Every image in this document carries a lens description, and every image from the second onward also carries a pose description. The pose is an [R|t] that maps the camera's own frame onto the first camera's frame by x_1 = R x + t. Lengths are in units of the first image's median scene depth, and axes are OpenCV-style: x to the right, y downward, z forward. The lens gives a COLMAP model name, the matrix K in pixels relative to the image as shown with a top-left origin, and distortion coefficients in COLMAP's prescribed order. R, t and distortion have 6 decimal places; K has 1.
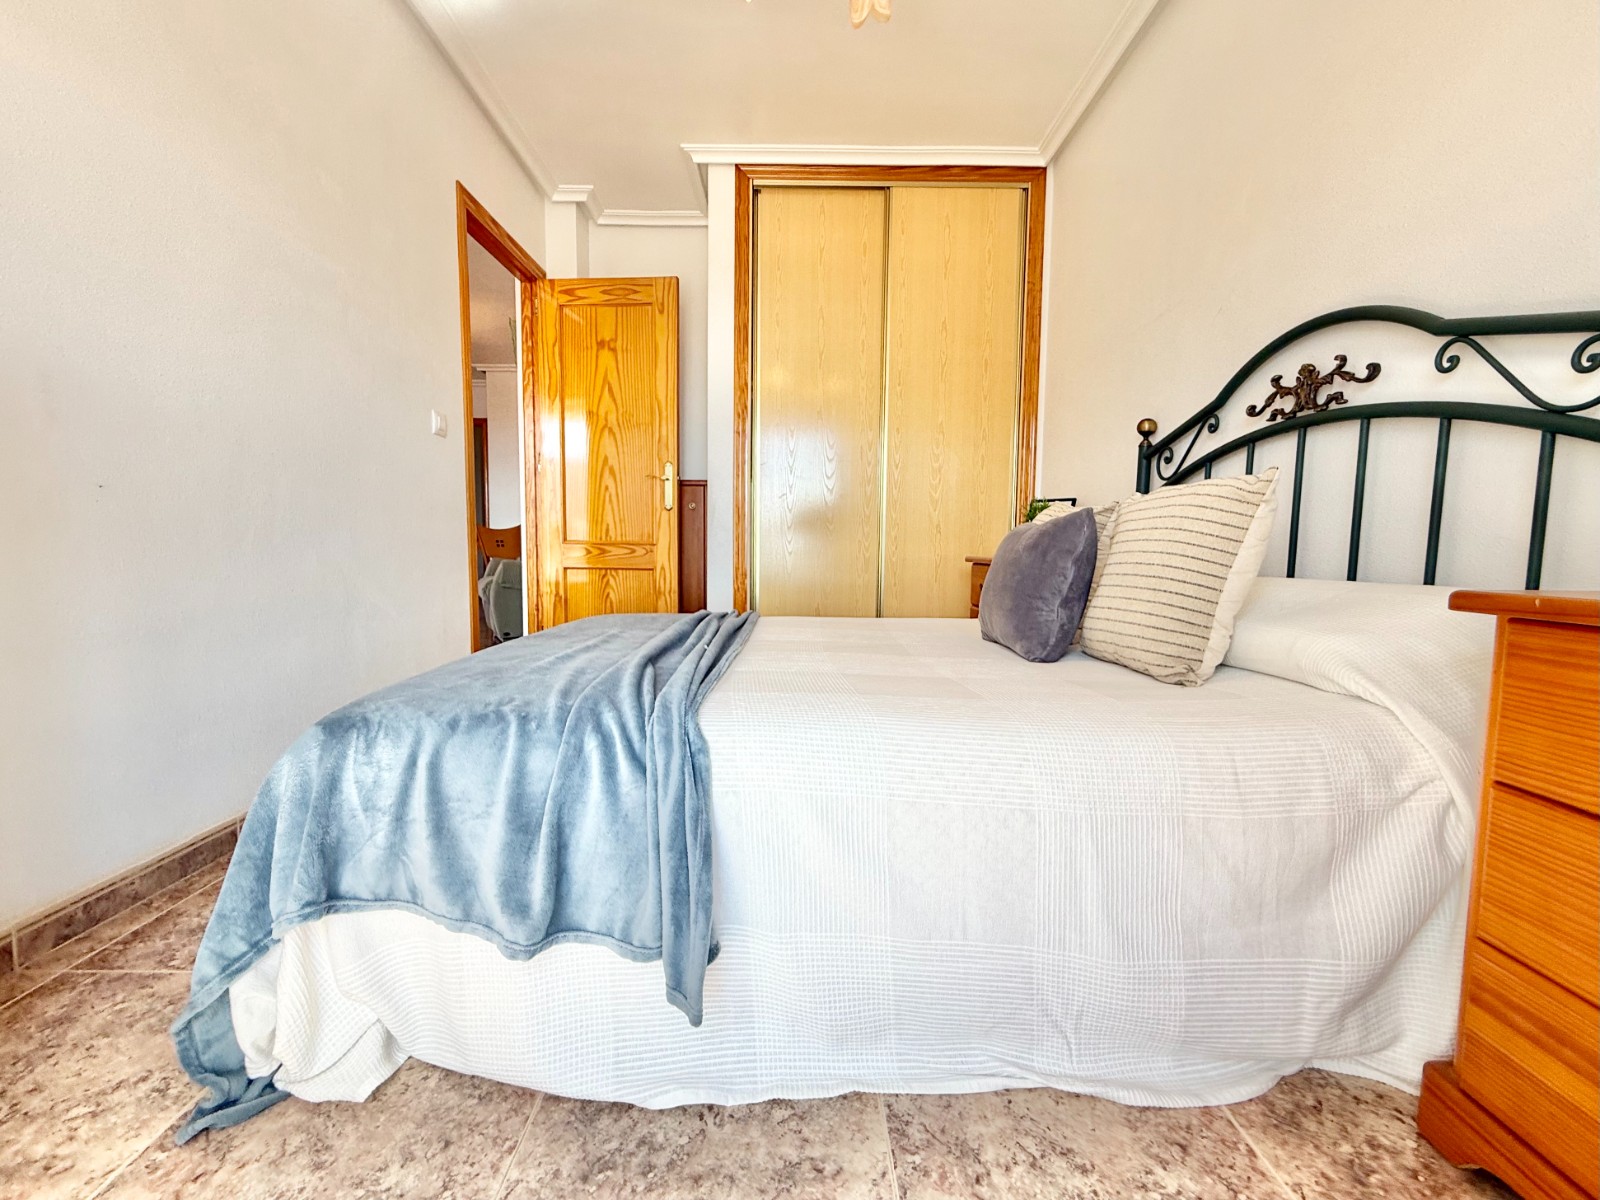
lens RADIAL K [[662.3, 0, 796.6], [0, 662.3, 598.6], [0, 0, 1]] dist [0.000074, 0.000274]
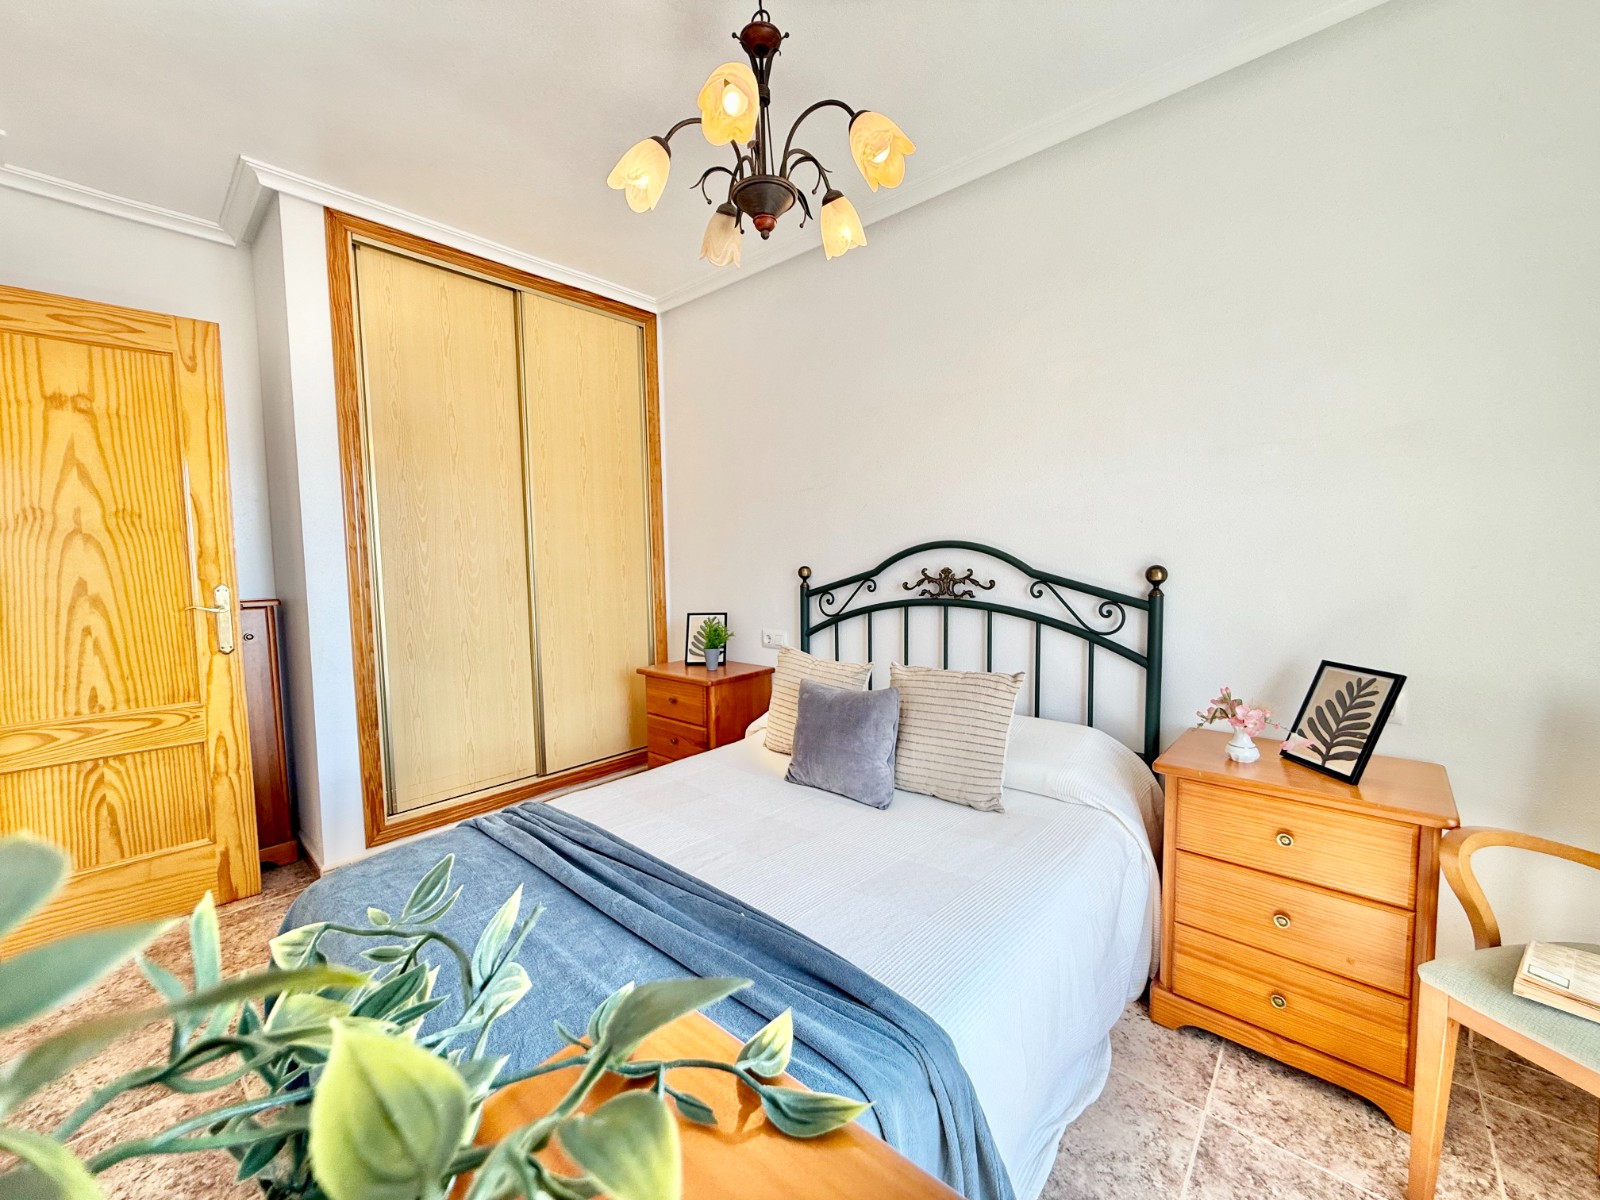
lens RADIAL K [[635.7, 0, 794.3], [0, 635.7, 599.7], [0, 0, 1]] dist [0.000799, -0.000319]
pose [[0.668234, -0.071724, 0.740485, -0.557758], [0.084042, 0.996248, 0.020656, -0.300810], [-0.739189, 0.048428, 0.671755, 0.211029]]
